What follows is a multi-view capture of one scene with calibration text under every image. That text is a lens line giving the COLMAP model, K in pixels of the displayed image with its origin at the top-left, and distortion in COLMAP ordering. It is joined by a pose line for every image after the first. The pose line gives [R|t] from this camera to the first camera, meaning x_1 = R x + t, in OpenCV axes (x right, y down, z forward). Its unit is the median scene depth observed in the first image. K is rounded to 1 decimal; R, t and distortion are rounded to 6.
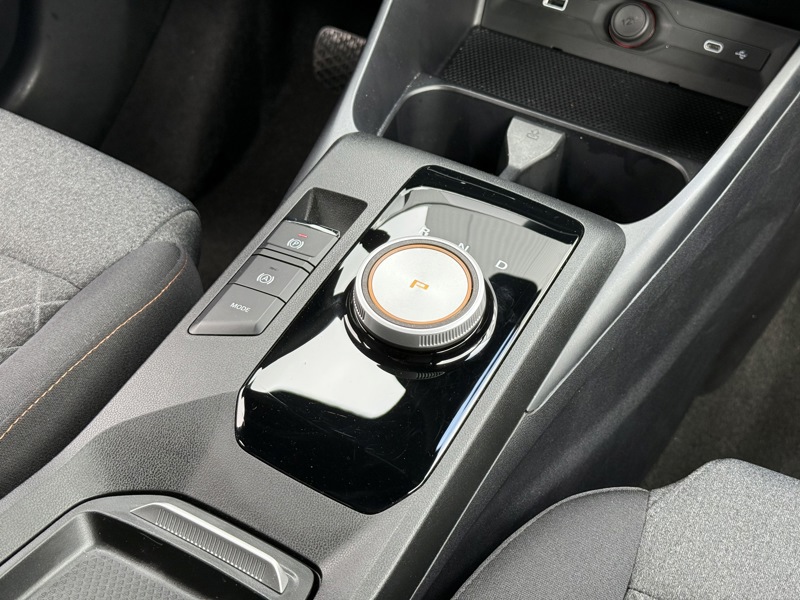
lens RADIAL K [[1100.0, 0, 400.0], [0, 1100.0, 300.0], [0, 0, 1]] dist [-0.003130, 0.009214]
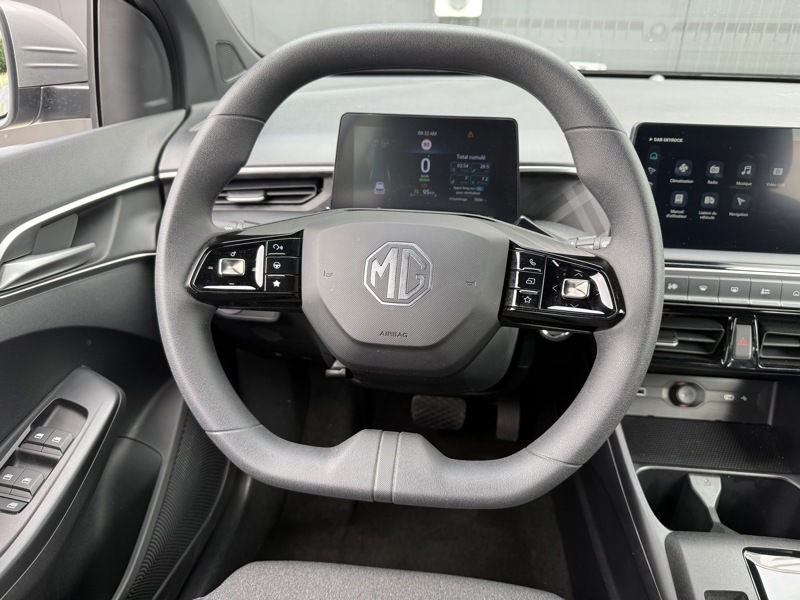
lens RADIAL K [[561.1, 0, 400.0], [0, 561.1, 300.0], [0, 0, 1]] dist [0.004563, -0.026825]
pose [[0.925990, -0.236846, 0.294018, -0.597856], [0.290863, 0.944029, -0.155591, -0.480531], [-0.240710, 0.229595, 0.943051, 0.200258]]
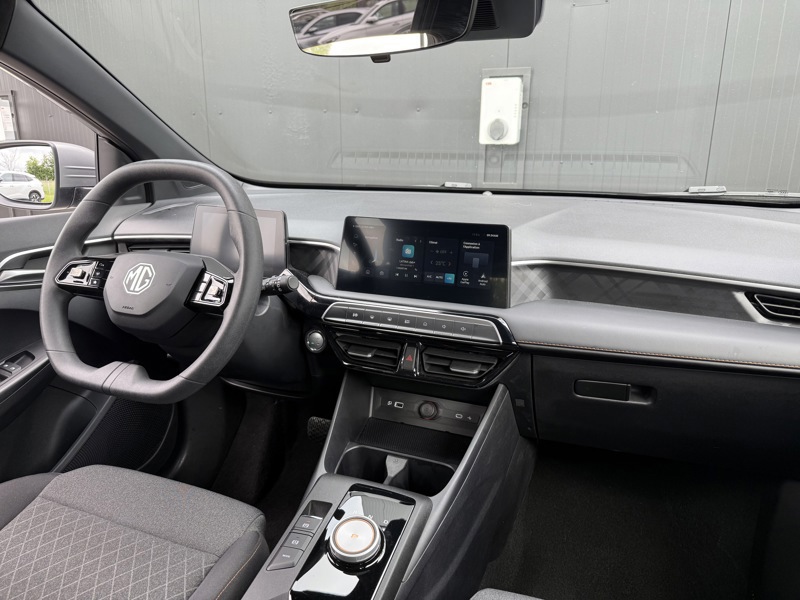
lens RADIAL K [[540.2, 0, 400.0], [0, 540.2, 300.0], [0, 0, 1]] dist [0.071856, -0.155035]
pose [[0.987298, -0.112822, 0.111868, 0.034298], [0.147169, 0.914728, -0.376315, -0.018471], [-0.059872, 0.387999, 0.919713, -0.341362]]
